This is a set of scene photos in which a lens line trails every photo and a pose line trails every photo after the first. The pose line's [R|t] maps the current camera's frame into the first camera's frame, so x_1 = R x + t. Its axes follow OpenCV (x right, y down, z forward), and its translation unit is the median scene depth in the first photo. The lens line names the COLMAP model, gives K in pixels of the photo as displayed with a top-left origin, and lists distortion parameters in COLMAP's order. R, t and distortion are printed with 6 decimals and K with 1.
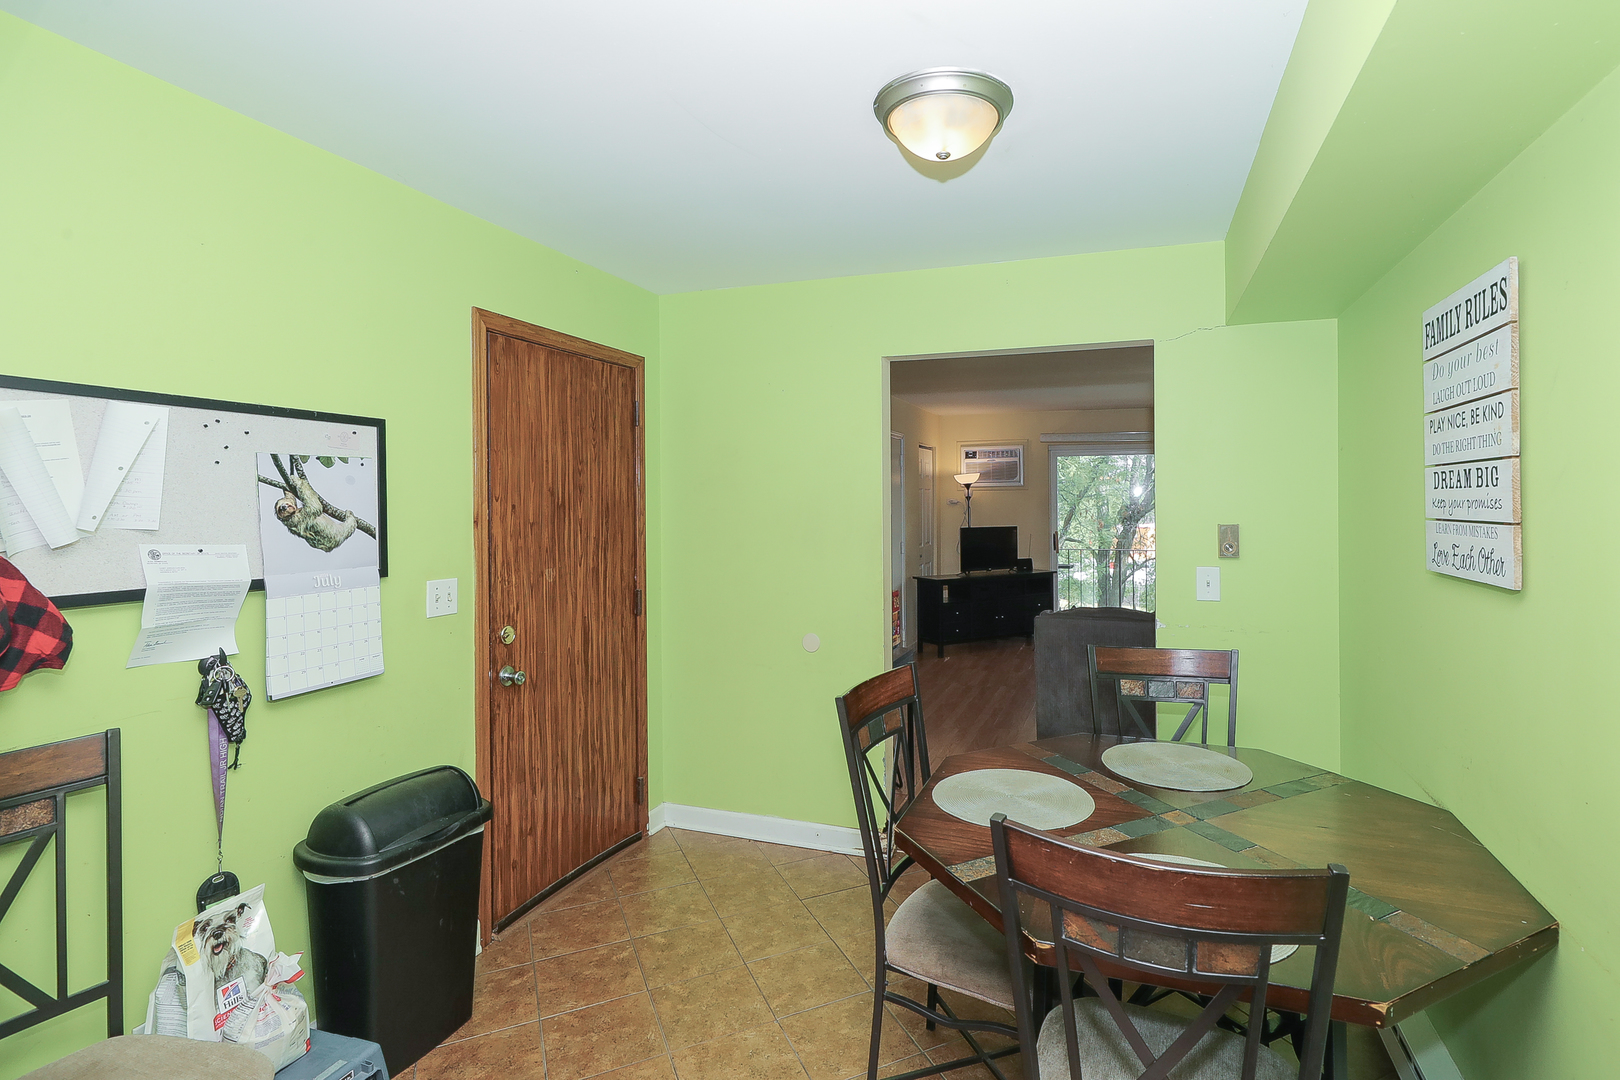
lens RADIAL K [[773.7, 0, 876.9], [0, 773.7, 505.5], [0, 0, 1]] dist [-0.005580, 0.002147]
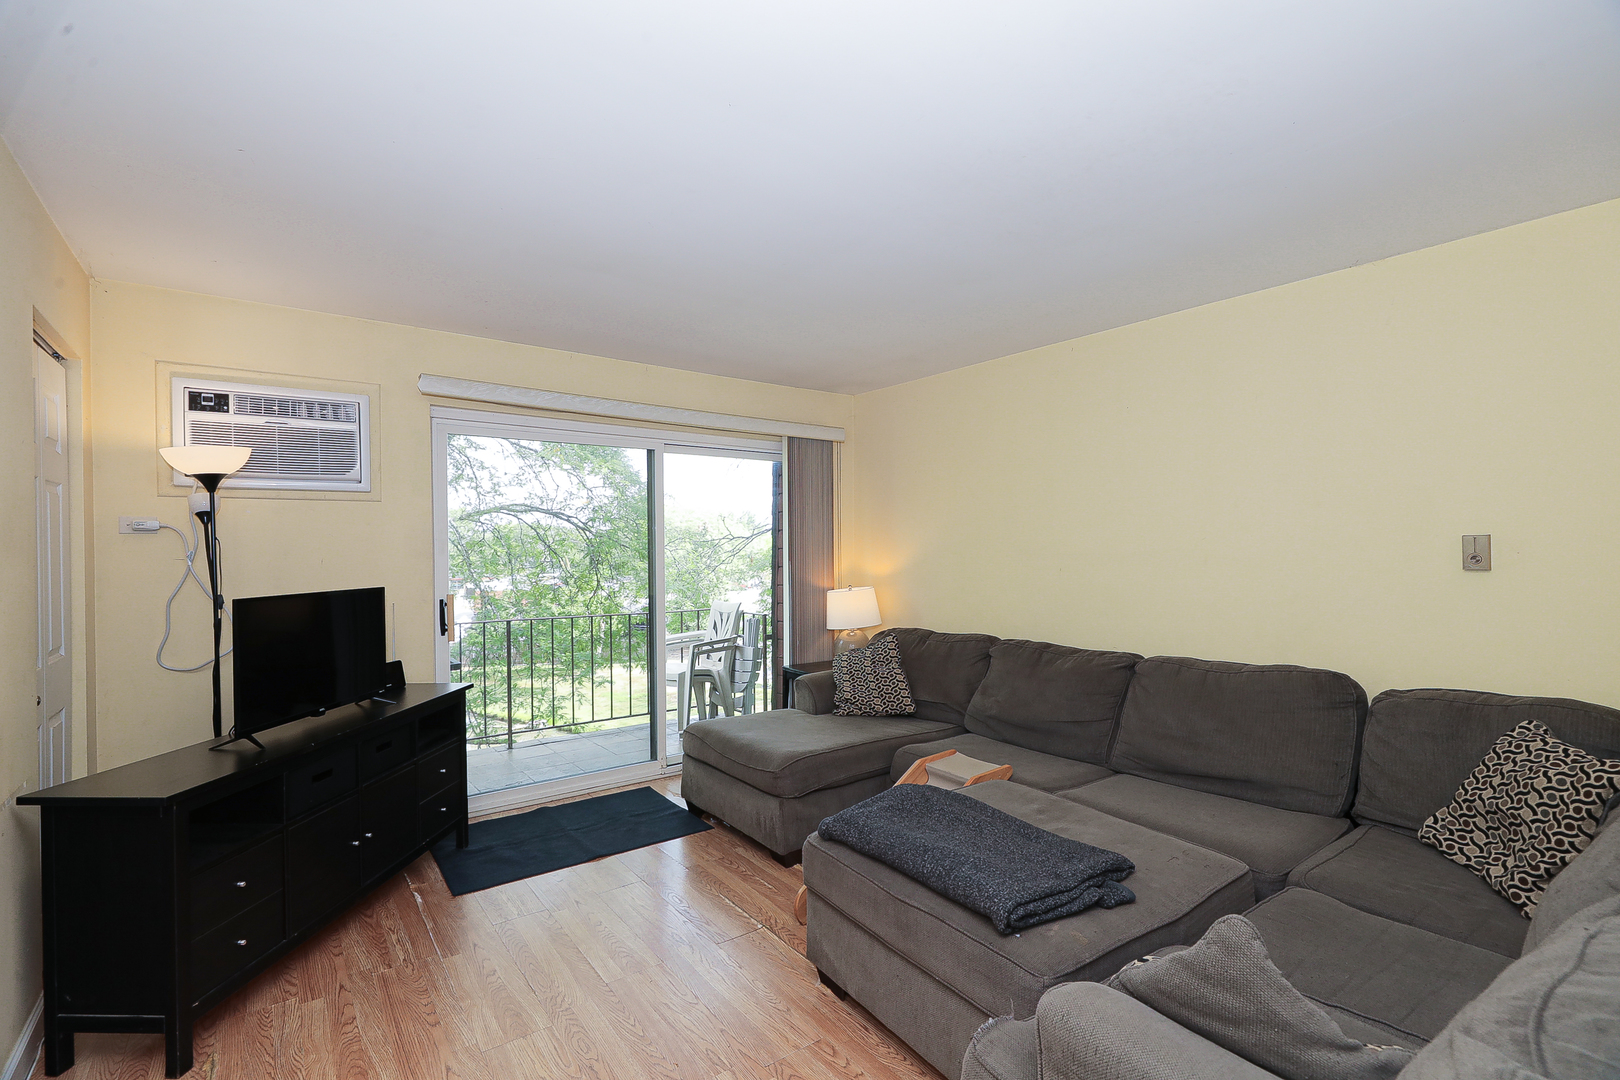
lens RADIAL K [[736.4, 0, 813.7], [0, 736.4, 549.5], [0, 0, 1]] dist [-0.002331, -0.000042]
pose [[0.586883, 0.000320, 0.809671, 0.018188], [0.013925, 0.999848, -0.010489, 0.042322], [-0.809552, 0.017431, 0.586790, 1.728314]]
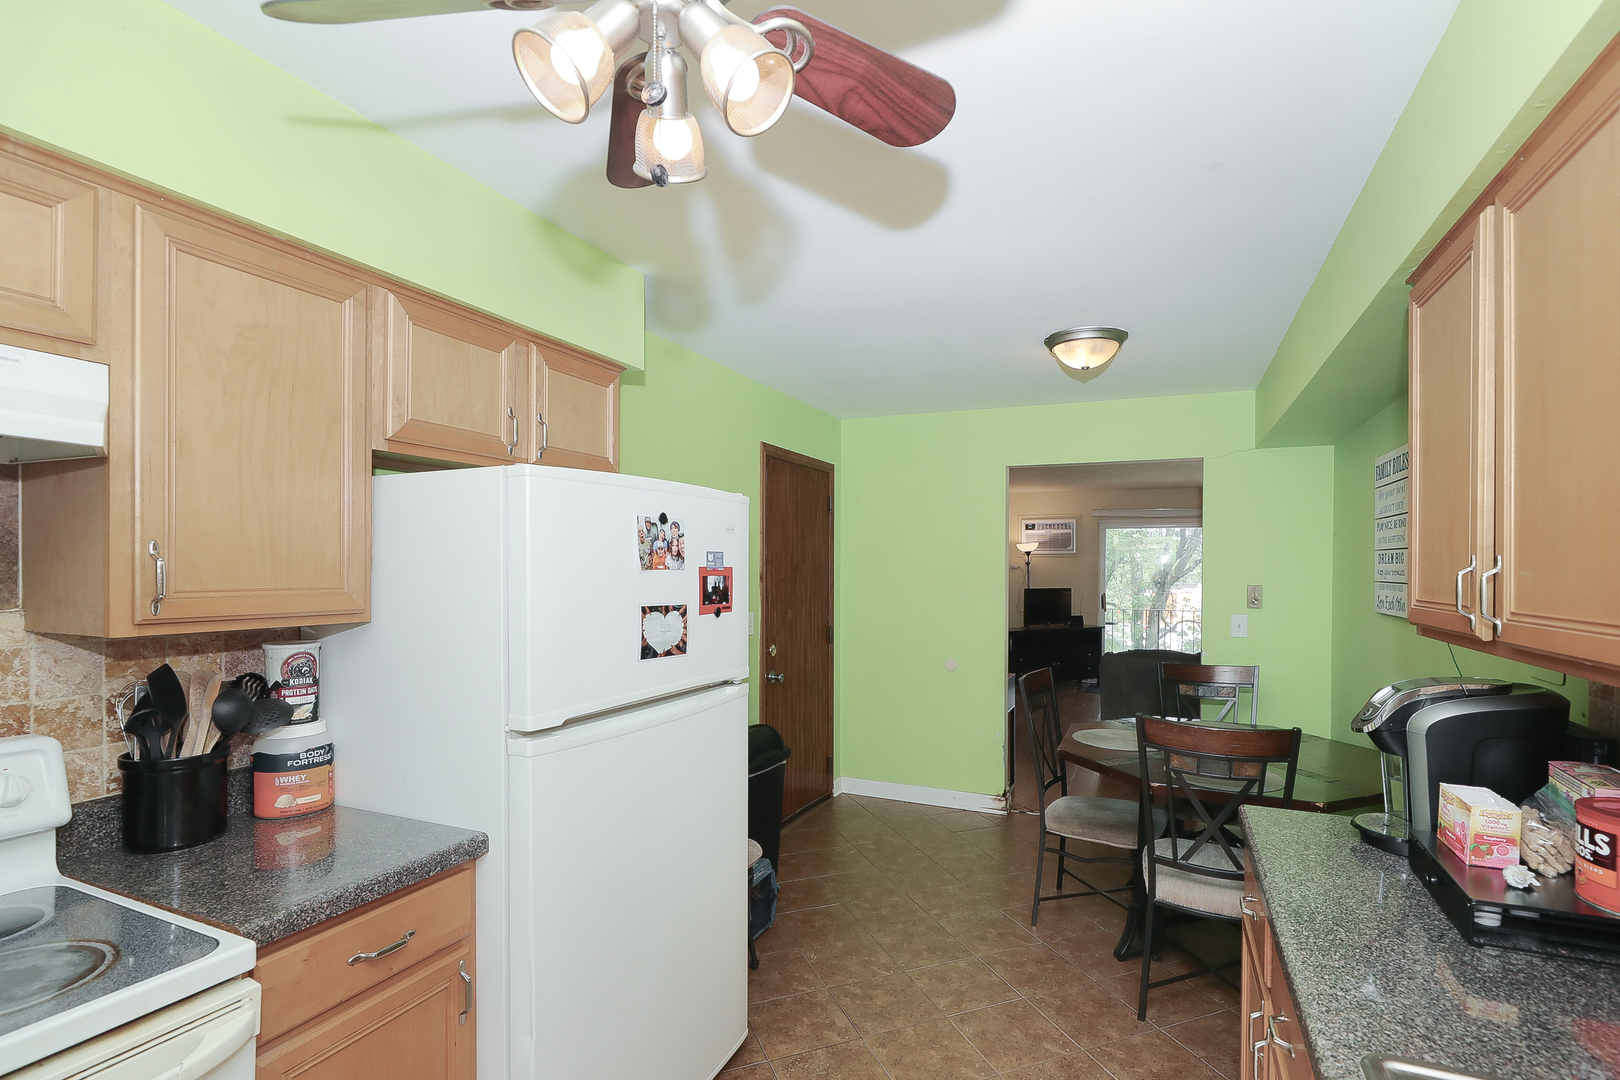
lens RADIAL K [[736.4, 0, 853.6], [0, 736.4, 578.5], [0, 0, 1]] dist [-0.002331, -0.000042]
pose [[0.996994, 0.011036, -0.076686, -0.184470], [-0.009987, 0.999851, 0.014054, -0.000208], [0.076830, -0.013246, 0.996956, -0.423467]]
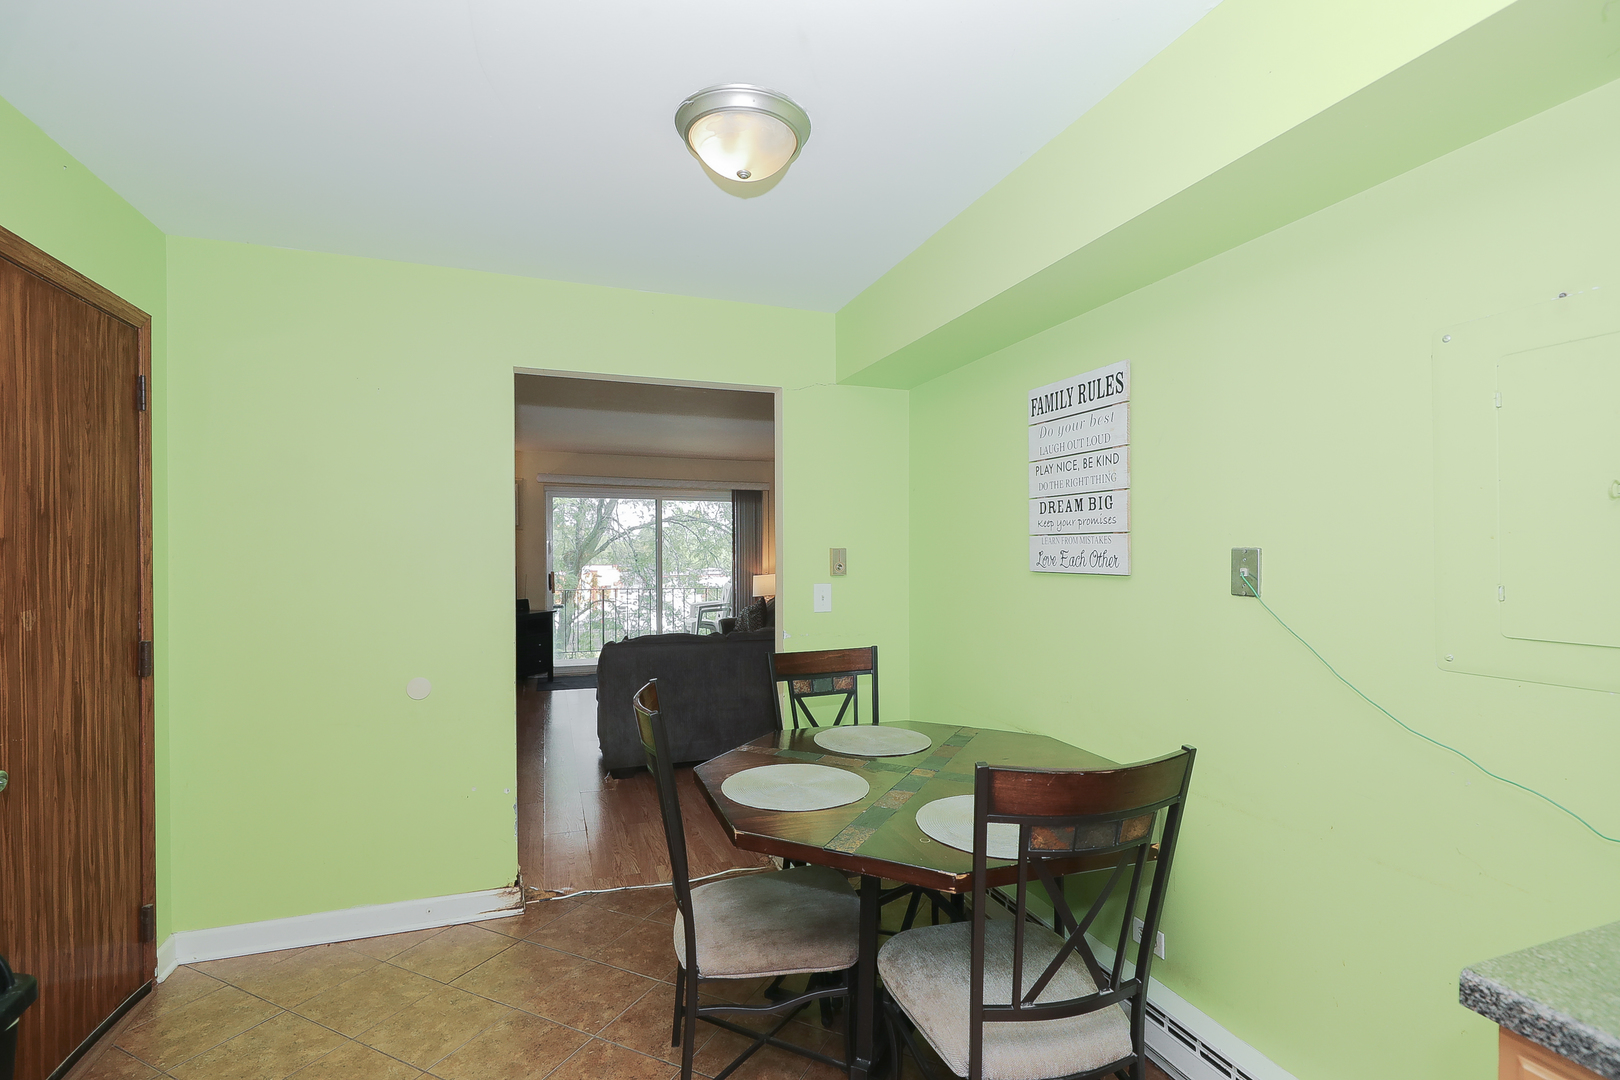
lens RADIAL K [[736.4, 0, 809.4], [0, 736.4, 554.1], [0, 0, 1]] dist [-0.002331, -0.000042]
pose [[0.790946, 0.001311, 0.611885, -0.274663], [-0.001142, 0.999999, -0.000666, 0.032808], [-0.611885, -0.000172, 0.790947, 0.105787]]
